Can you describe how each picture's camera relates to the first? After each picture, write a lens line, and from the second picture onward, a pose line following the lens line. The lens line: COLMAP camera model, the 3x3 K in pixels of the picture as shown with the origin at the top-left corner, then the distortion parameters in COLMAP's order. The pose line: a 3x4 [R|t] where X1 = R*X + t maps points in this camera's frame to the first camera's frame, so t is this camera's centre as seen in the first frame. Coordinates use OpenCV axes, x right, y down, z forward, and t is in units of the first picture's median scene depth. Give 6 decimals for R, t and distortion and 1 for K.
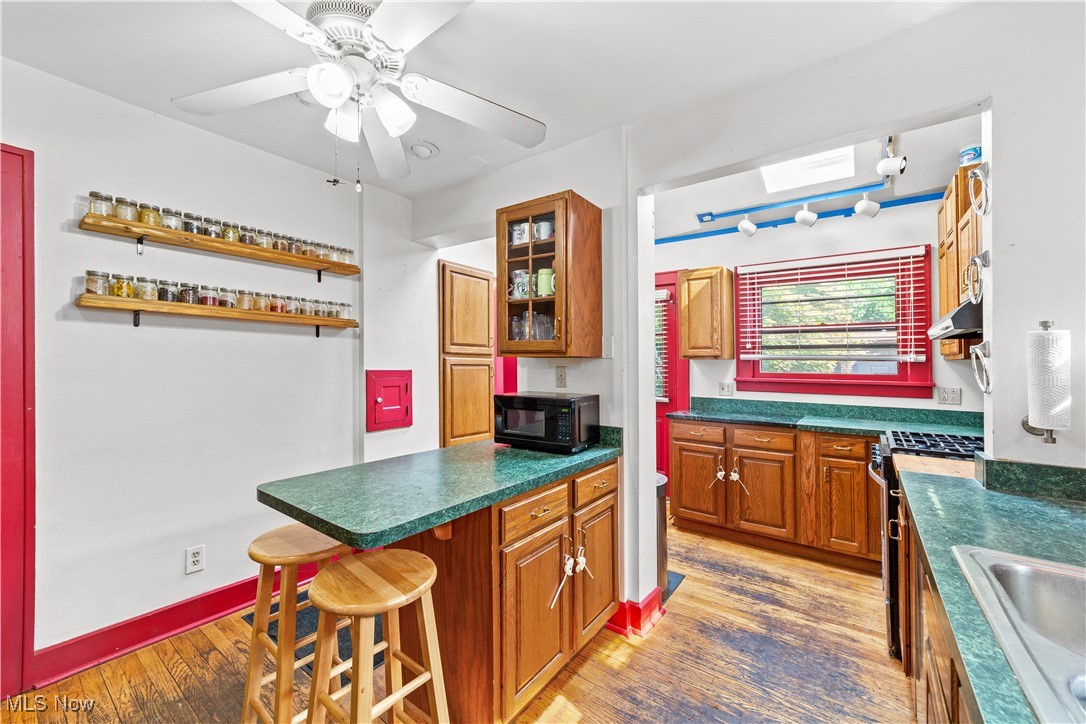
lens RADIAL K [[419.7, 0, 547.2], [0, 419.7, 362.1], [0, 0, 1]] dist [0.000389, 0.000166]
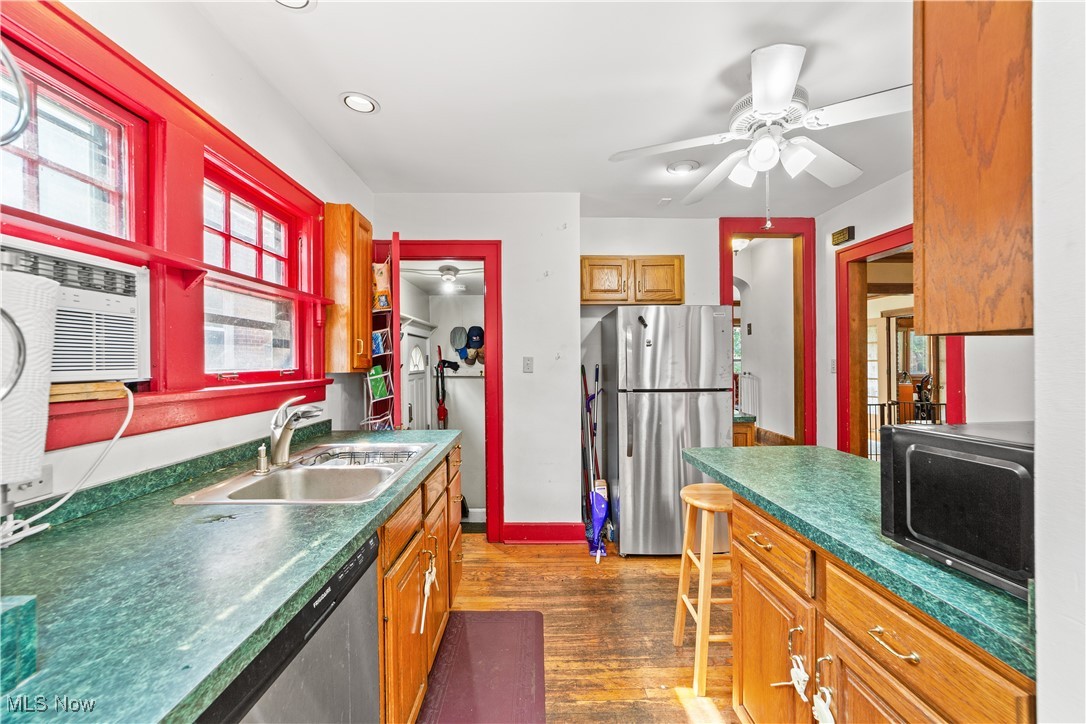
lens RADIAL K [[419.7, 0, 547.2], [0, 419.7, 362.1], [0, 0, 1]] dist [0.000389, 0.000166]
pose [[-0.784280, 0.003060, -0.620399, 1.217853], [0.005391, 0.999984, -0.001883, 0.030670], [0.620383, -0.004821, -0.784284, 2.107314]]
